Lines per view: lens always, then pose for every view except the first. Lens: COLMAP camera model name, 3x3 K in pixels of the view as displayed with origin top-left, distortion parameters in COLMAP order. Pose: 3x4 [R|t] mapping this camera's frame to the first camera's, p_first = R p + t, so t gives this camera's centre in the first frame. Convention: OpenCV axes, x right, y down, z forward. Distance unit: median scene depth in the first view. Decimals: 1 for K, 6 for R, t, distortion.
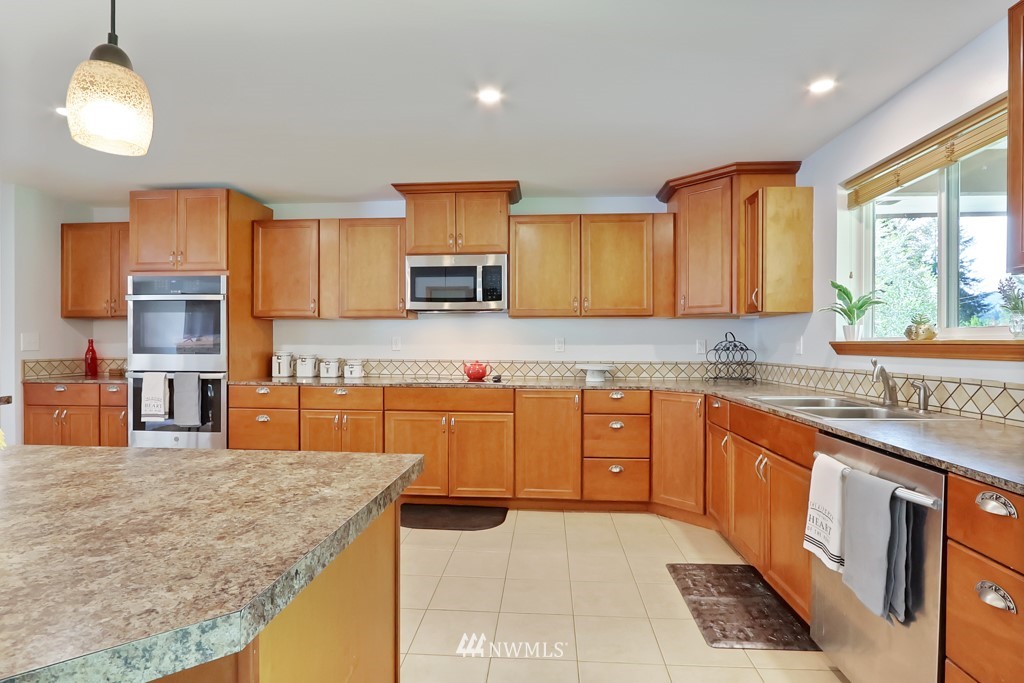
lens RADIAL K [[528.6, 0, 520.5], [0, 528.6, 343.6], [0, 0, 1]] dist [-0.001100, 0.000147]
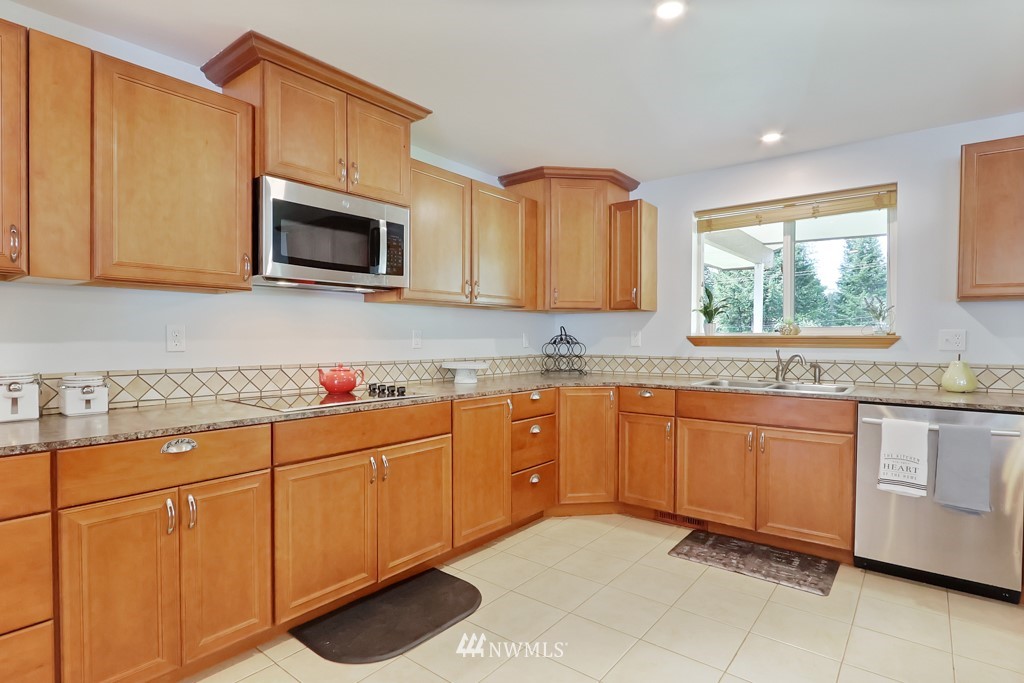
lens RADIAL K [[528.6, 0, 510.5], [0, 528.6, 344.8], [0, 0, 1]] dist [-0.001100, 0.000147]
pose [[0.560258, -0.012647, 0.828221, -0.532910], [-0.000361, 0.999880, 0.015513, -0.001683], [-0.828318, -0.008990, 0.560186, 0.495946]]
